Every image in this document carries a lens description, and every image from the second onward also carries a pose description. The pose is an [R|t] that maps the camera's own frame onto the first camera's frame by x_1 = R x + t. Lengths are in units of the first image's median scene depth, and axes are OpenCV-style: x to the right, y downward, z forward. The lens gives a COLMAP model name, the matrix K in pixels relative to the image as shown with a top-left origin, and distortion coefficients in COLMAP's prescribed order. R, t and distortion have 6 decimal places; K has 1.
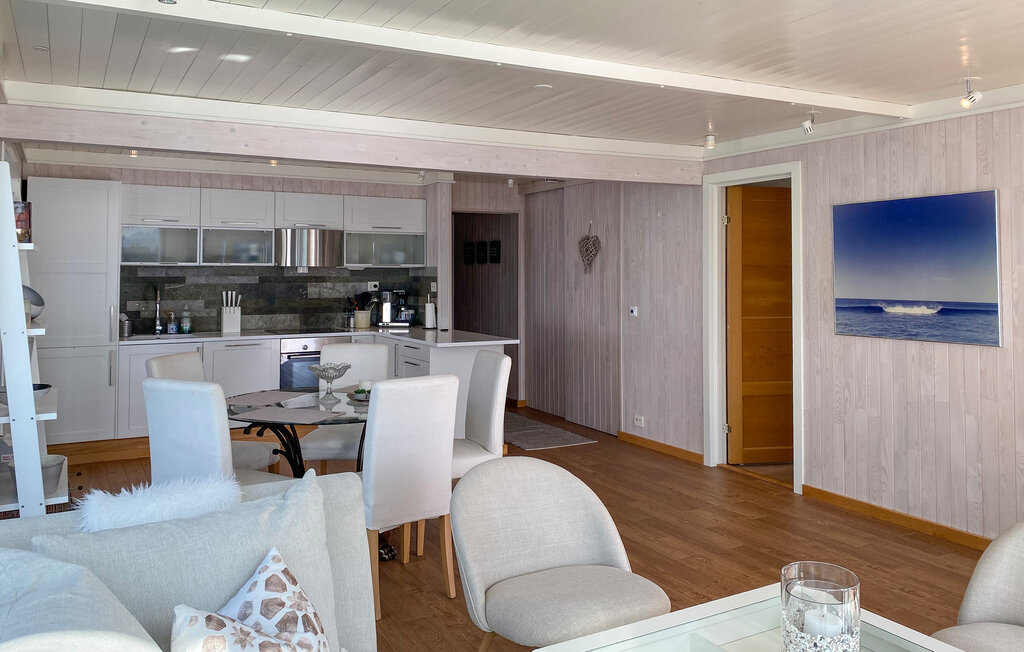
lens RADIAL K [[809.5, 0, 501.2], [0, 809.5, 244.9], [0, 0, 1]] dist [0.038463, 0.001625]
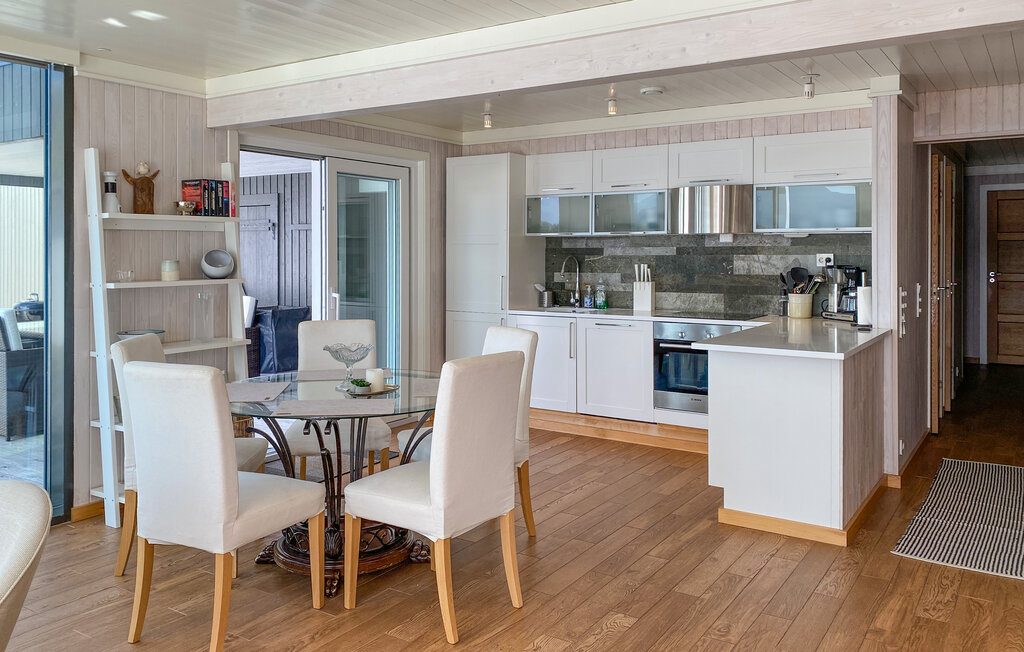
lens RADIAL K [[809.5, 0, 501.2], [0, 809.5, 244.9], [0, 0, 1]] dist [0.038463, 0.001625]
pose [[0.474451, -0.011093, -0.880212, 0.356549], [0.033302, 0.999431, 0.005355, 0.026274], [0.879652, -0.031853, 0.474551, 0.445396]]
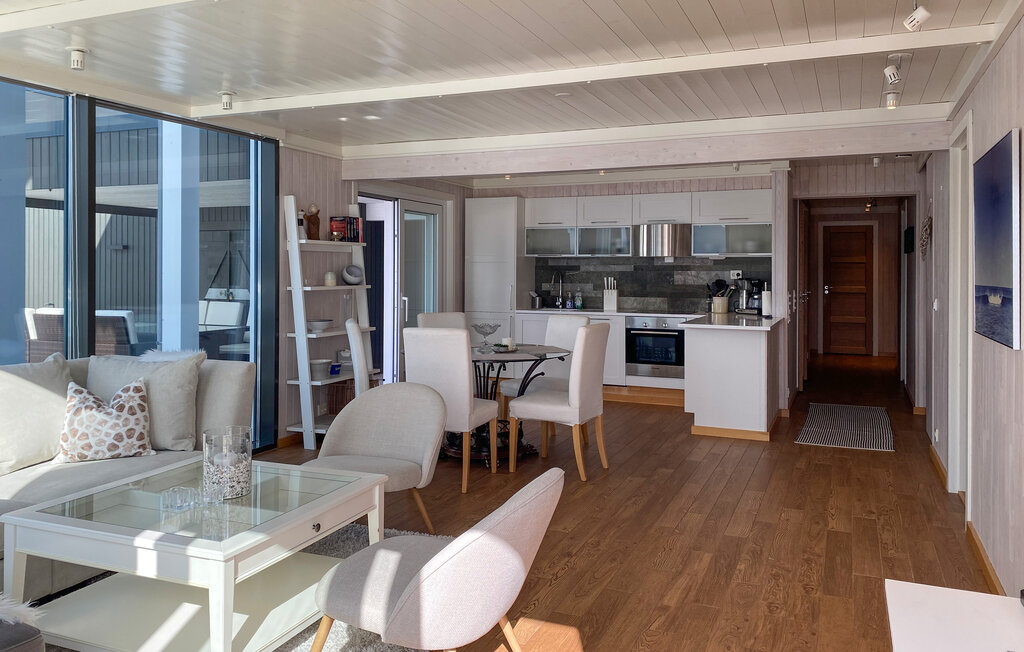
lens RADIAL K [[788.2, 0, 512.2], [0, 788.2, 258.0], [0, 0, 1]] dist [0.146167, -0.000875]
pose [[0.630475, -0.012872, -0.776103, 0.503917], [0.024748, 0.999688, 0.003523, 0.019361], [0.775815, -0.021428, 0.630597, 0.119205]]
